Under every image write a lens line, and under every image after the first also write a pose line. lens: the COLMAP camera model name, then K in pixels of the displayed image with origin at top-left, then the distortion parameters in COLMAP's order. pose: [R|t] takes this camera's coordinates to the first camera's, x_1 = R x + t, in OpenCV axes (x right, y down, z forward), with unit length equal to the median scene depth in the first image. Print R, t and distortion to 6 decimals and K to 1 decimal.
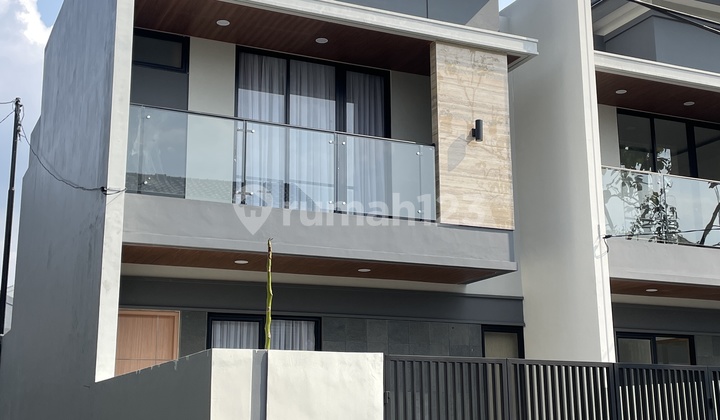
lens RADIAL K [[960.2, 0, 367.2], [0, 960.2, 198.8], [0, 0, 1]] dist [0.146444, -0.350344]
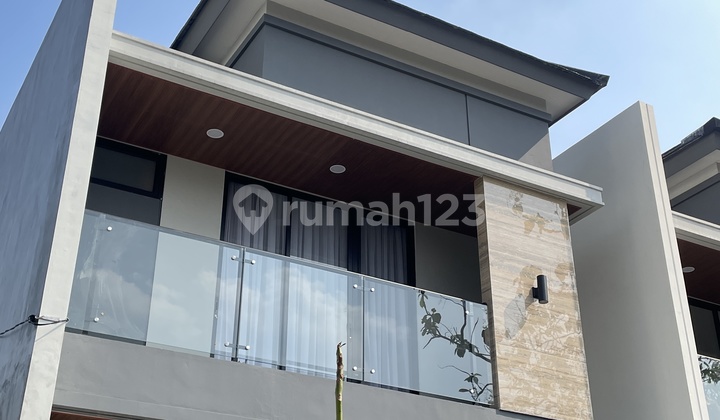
lens RADIAL K [[960.2, 0, 367.2], [0, 960.2, 198.8], [0, 0, 1]] dist [0.146444, -0.350344]
pose [[0.996647, 0.044868, 0.068419, -0.076243], [-0.025217, 0.963968, -0.264821, 0.064878], [-0.077836, 0.262208, 0.961867, 0.260981]]
